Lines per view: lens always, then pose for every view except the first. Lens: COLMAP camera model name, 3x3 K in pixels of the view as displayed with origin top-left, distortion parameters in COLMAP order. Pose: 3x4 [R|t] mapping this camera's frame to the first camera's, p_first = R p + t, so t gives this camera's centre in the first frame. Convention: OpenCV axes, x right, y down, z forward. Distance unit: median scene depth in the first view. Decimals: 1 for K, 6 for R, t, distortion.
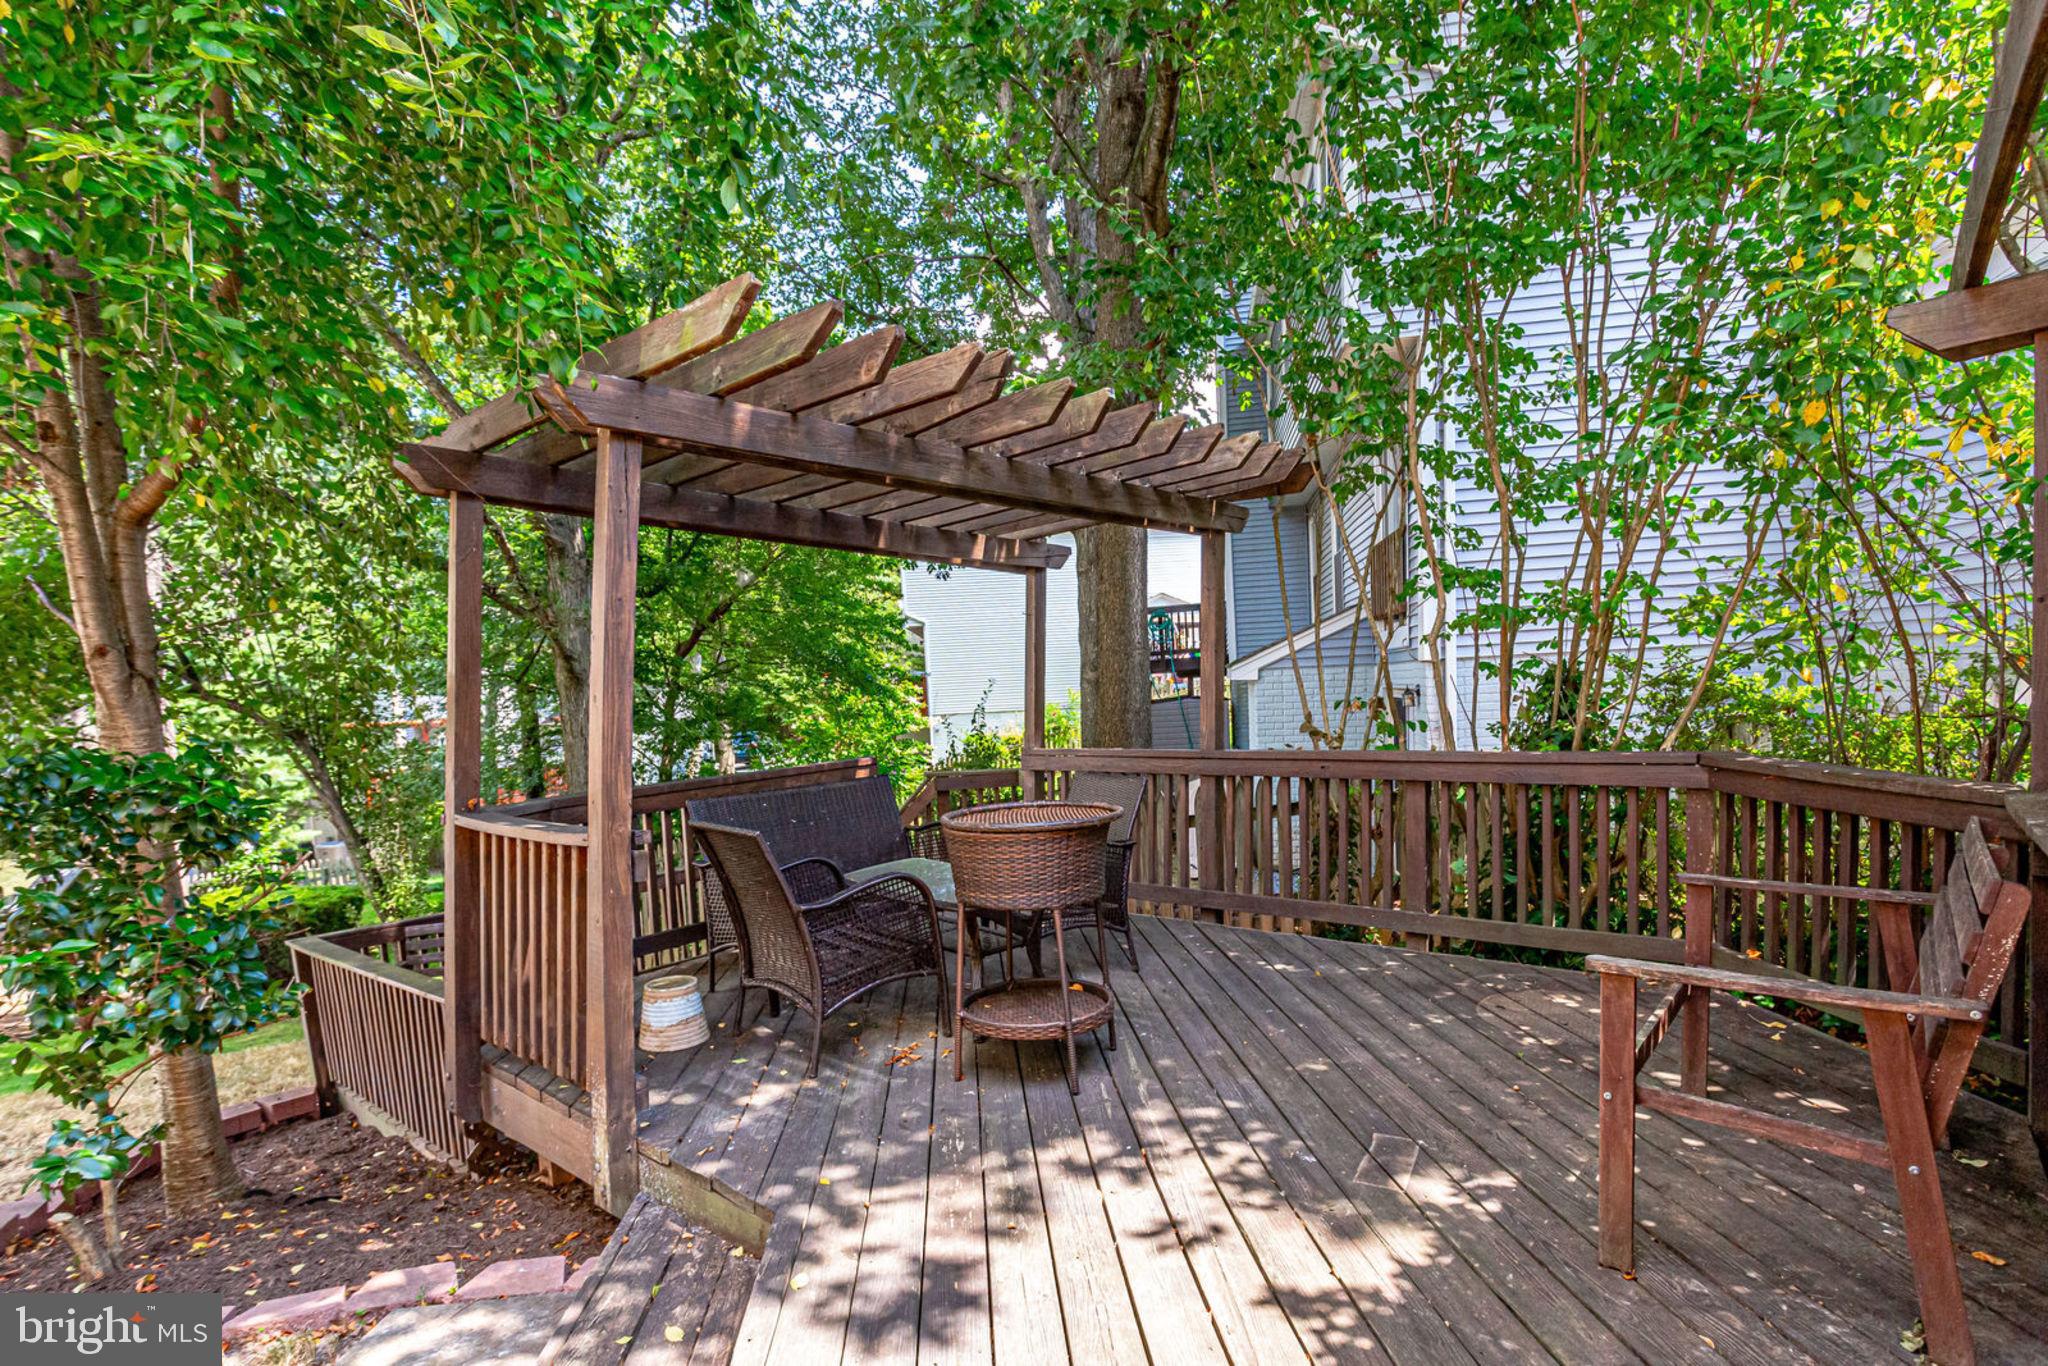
lens RADIAL K [[995.2, 0, 1021.8], [0, 995.2, 737.5], [0, 0, 1]] dist [-0.000631, 0.001028]
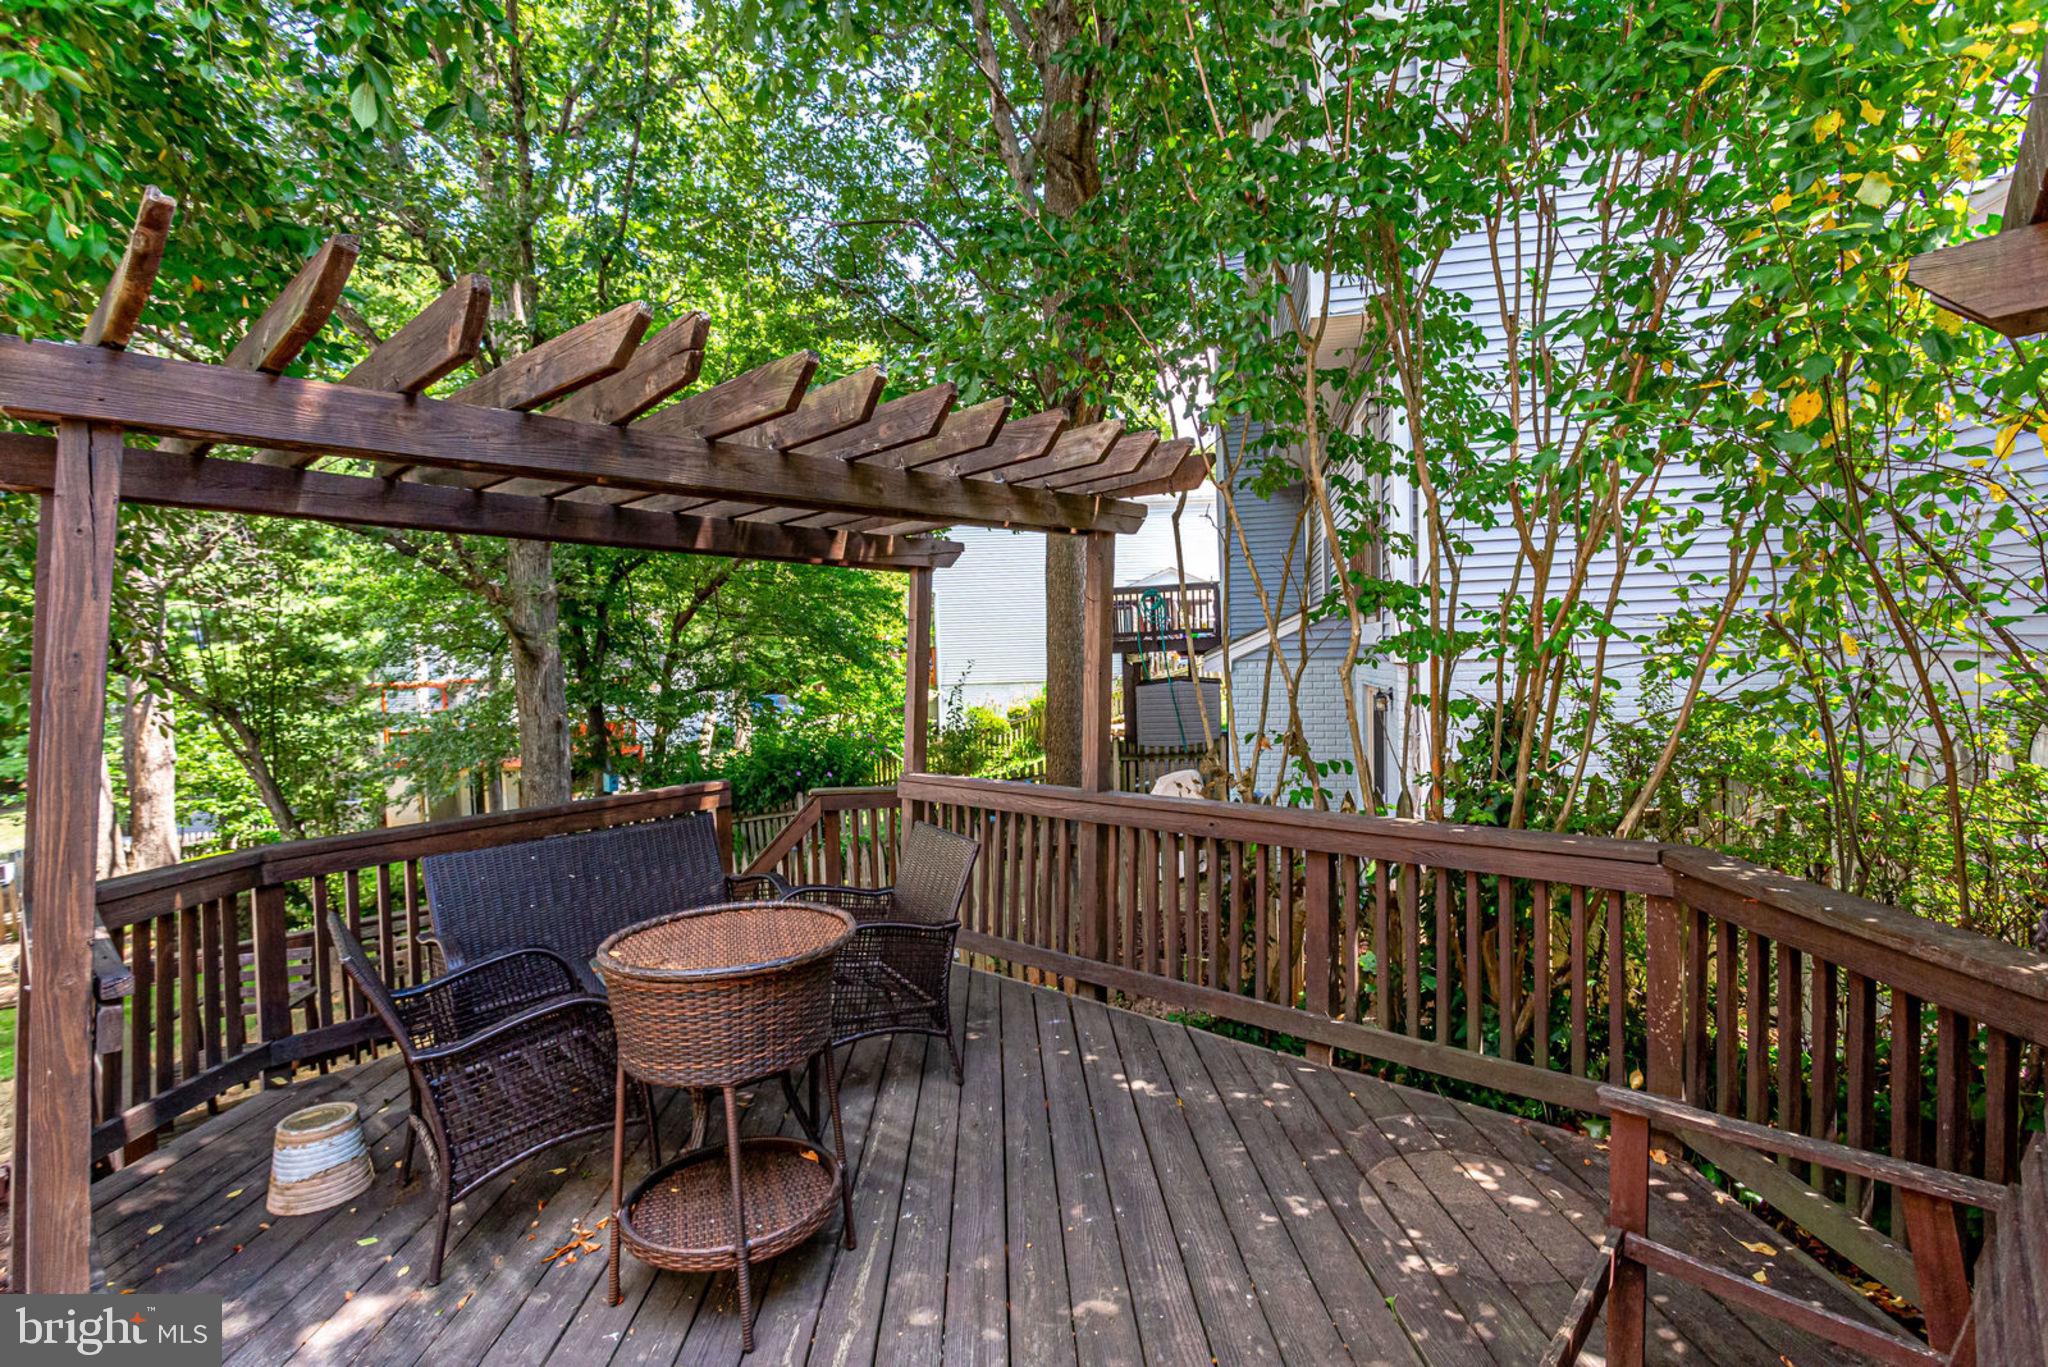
lens RADIAL K [[970.1, 0, 1027.5], [0, 970.1, 672.1], [0, 0, 1]] dist [-0.000094, 0.001199]
pose [[0.999536, 0.016934, -0.025304, 0.203448], [-0.017669, 0.999420, -0.029109, -0.083908], [0.024796, 0.029542, 0.999256, 0.233068]]
